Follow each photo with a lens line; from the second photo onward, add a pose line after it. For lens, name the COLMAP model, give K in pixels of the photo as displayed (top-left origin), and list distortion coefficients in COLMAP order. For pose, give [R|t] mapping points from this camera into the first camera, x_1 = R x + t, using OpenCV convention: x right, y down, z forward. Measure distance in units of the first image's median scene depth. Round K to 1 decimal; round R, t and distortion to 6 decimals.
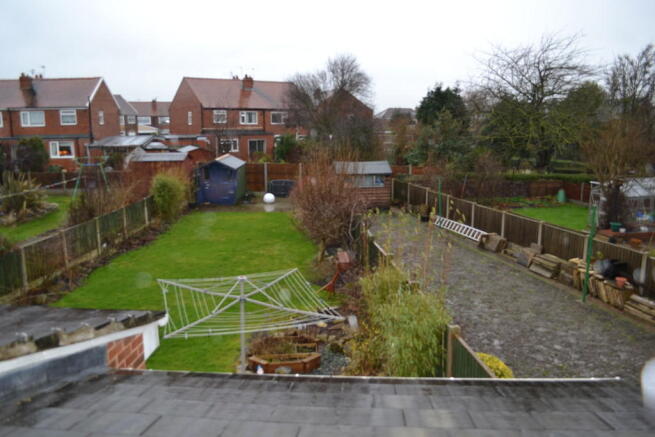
lens RADIAL K [[528.7, 0, 326.8], [0, 528.7, 219.5], [0, 0, 1]] dist [-0.079465, -0.000671]
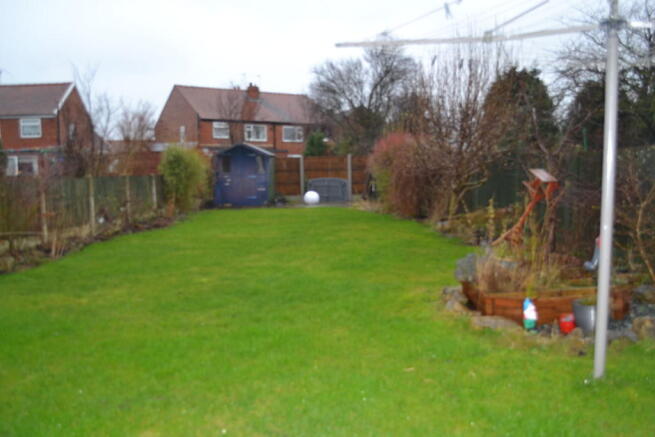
lens RADIAL K [[617.1, 0, 327.5], [0, 617.1, 220.6], [0, 0, 1]] dist [-0.074624, 0.000000]
pose [[0.999679, -0.023840, 0.008546, -0.060923], [0.024639, 0.993581, -0.110404, 0.054526], [-0.005859, 0.110579, 0.993850, 0.099994]]
